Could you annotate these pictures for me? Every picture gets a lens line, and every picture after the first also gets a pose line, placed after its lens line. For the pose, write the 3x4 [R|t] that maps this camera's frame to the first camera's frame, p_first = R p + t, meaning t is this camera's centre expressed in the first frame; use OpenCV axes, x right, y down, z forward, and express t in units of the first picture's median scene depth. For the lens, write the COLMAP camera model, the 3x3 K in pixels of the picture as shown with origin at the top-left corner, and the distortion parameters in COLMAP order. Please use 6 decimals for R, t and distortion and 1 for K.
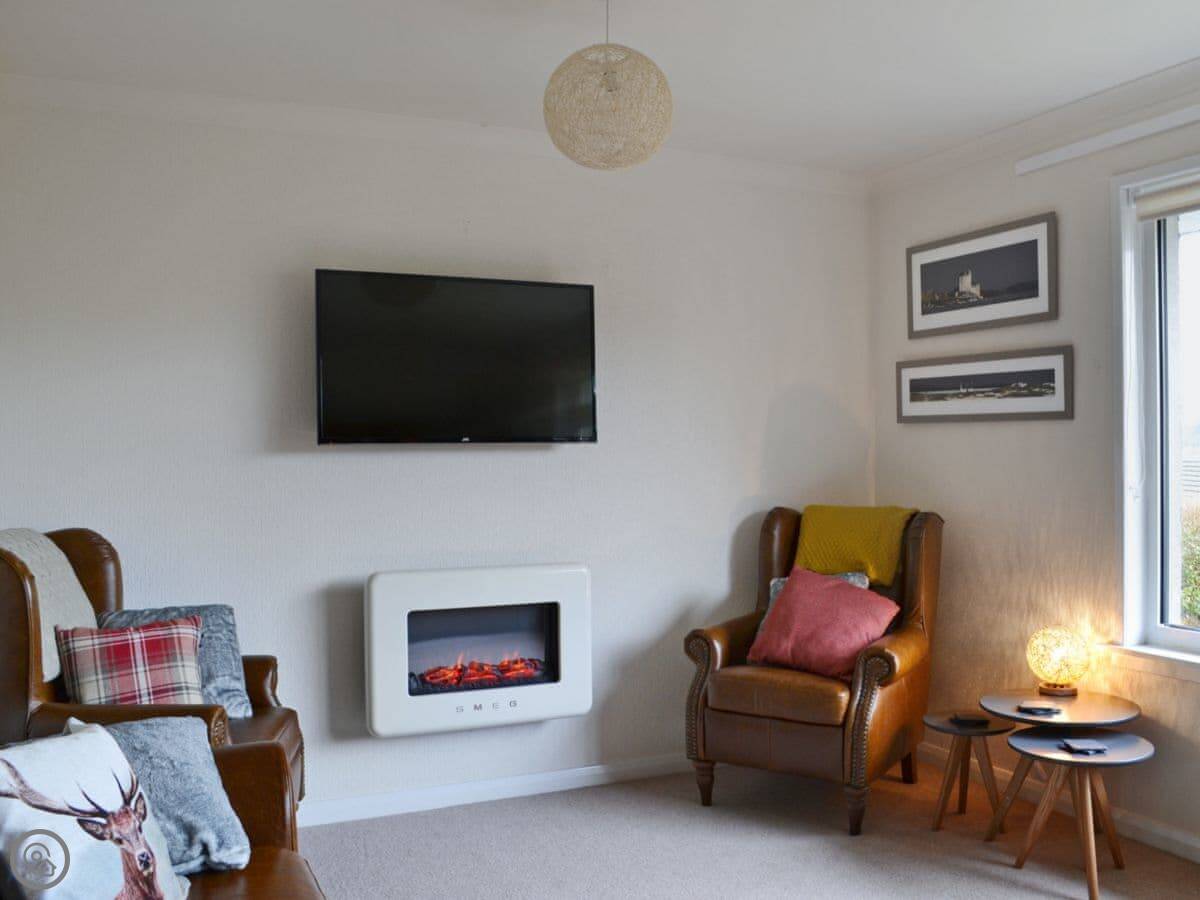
lens RADIAL K [[1180.0, 0, 600.0], [0, 1180.0, 450.0], [0, 0, 1]] dist [-0.045863, -0.003405]
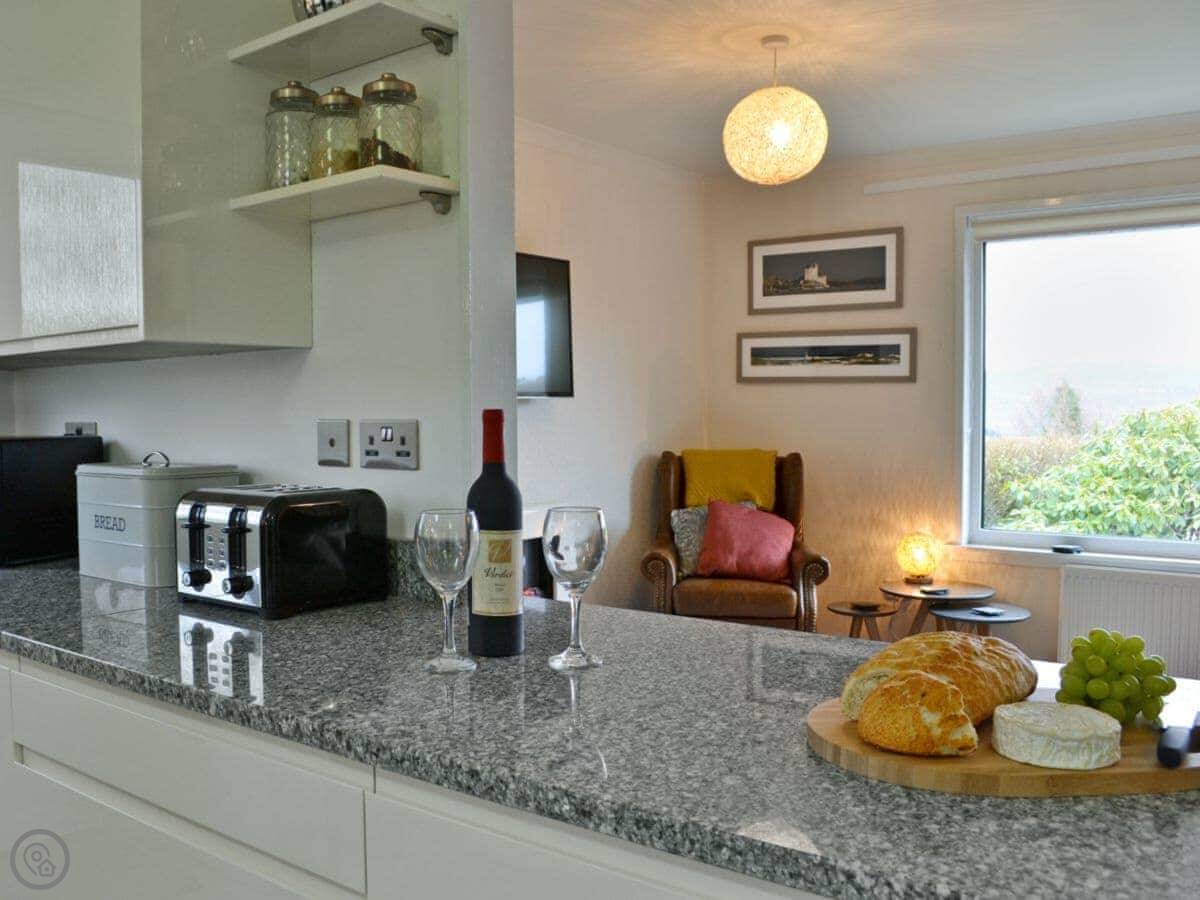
lens RADIAL K [[1180.0, 0, 600.0], [0, 1180.0, 450.0], [0, 0, 1]] dist [-0.045863, -0.003405]
pose [[0.889349, -0.014882, 0.456988, -0.491015], [-0.002941, 0.999263, 0.038264, 0.001177], [-0.457220, -0.035374, 0.888650, -0.042569]]
